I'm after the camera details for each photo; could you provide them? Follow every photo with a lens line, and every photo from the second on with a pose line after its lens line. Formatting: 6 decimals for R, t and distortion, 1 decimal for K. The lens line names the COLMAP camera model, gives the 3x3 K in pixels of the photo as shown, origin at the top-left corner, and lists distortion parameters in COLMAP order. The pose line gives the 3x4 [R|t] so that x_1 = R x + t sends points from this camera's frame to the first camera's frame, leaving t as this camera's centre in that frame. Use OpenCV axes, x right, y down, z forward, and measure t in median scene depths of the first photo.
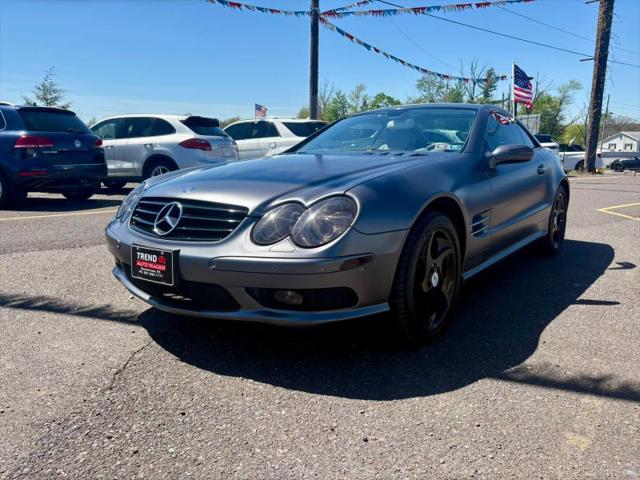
lens RADIAL K [[490.8, 0, 318.6], [0, 490.8, 241.7], [0, 0, 1]] dist [0.050466, -0.050622]
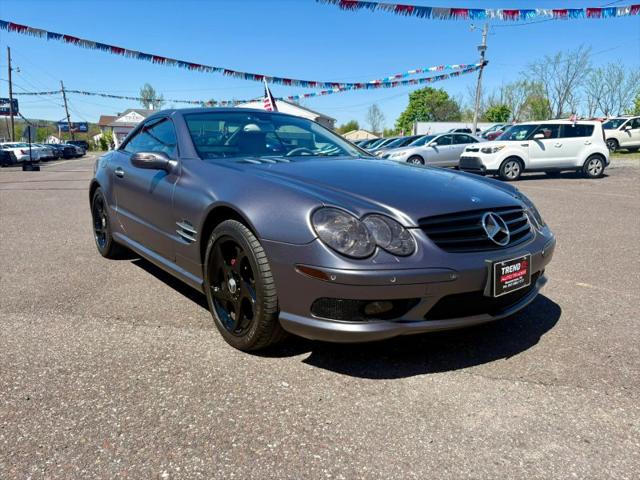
lens RADIAL K [[490.6, 0, 321.5], [0, 490.6, 239.2], [0, 0, 1]] dist [0.053293, -0.056796]
pose [[0.240164, -0.165263, 0.956561, -0.086095], [0.154234, 0.979381, 0.130482, -0.013403], [-0.958401, 0.116197, 0.260701, 0.068707]]
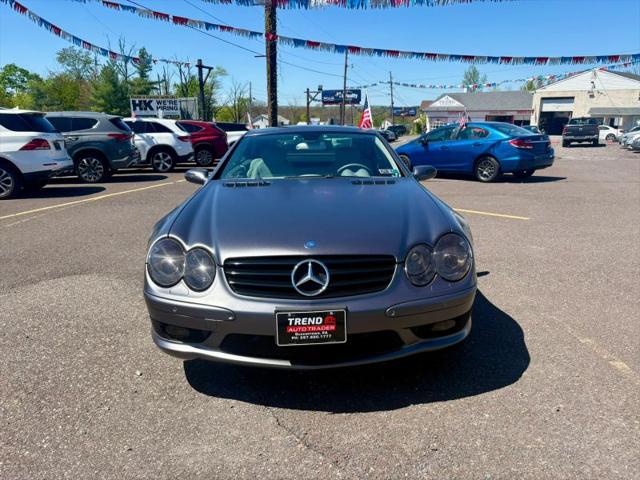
lens RADIAL K [[503.8, 0, 320.0], [0, 503.8, 240.0], [0, 0, 1]] dist [0.005558, -0.062633]
pose [[0.769591, -0.140231, 0.622948, -0.057074], [0.116680, 0.990045, 0.078721, -0.012388], [-0.627786, 0.012103, 0.778292, 0.013750]]
